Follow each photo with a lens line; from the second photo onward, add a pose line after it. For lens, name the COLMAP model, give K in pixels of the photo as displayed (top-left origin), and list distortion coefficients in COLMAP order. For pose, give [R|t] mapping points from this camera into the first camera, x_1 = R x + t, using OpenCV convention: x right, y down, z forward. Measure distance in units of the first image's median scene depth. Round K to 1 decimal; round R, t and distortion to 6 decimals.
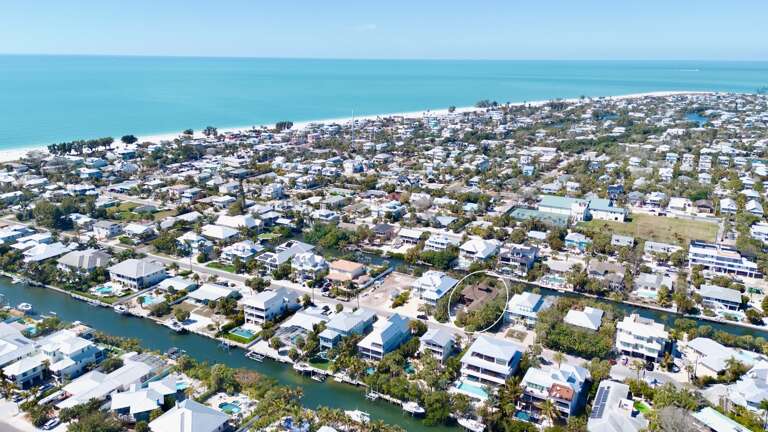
lens RADIAL K [[556.2, 0, 407.9], [0, 556.2, 216.2], [0, 0, 1]] dist [0.092157, -0.087755]
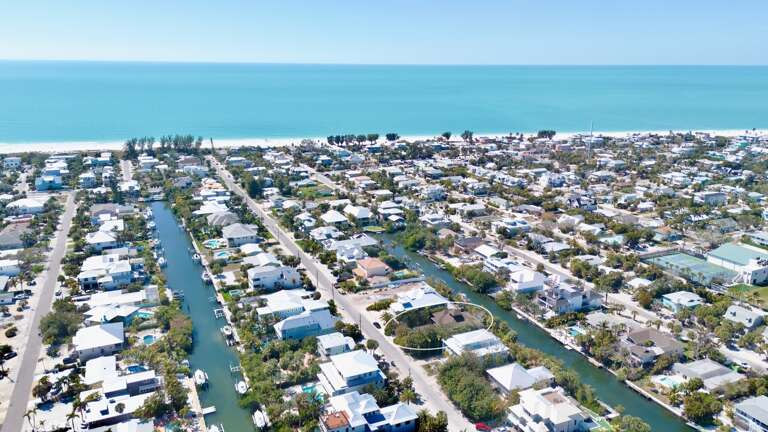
lens RADIAL K [[556.2, 0, 407.9], [0, 556.2, 216.2], [0, 0, 1]] dist [0.092157, -0.087755]
pose [[0.804966, 0.156850, -0.572213, 0.509020], [-0.164413, 0.985625, 0.038882, -0.050141], [0.570086, 0.062780, 0.819183, 0.158311]]
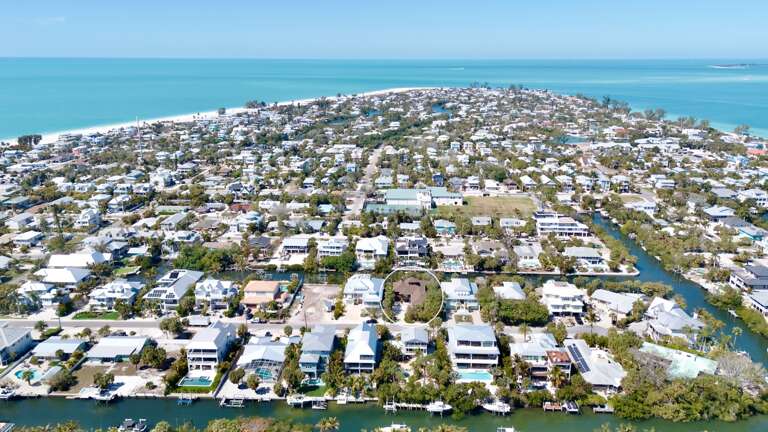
lens RADIAL K [[556.2, 0, 407.9], [0, 556.2, 216.2], [0, 0, 1]] dist [0.092157, -0.087755]
pose [[0.900129, -0.126656, 0.416805, -0.250413], [0.125836, 0.991610, 0.029570, -0.020344], [-0.417053, 0.025832, 0.908515, 0.061328]]
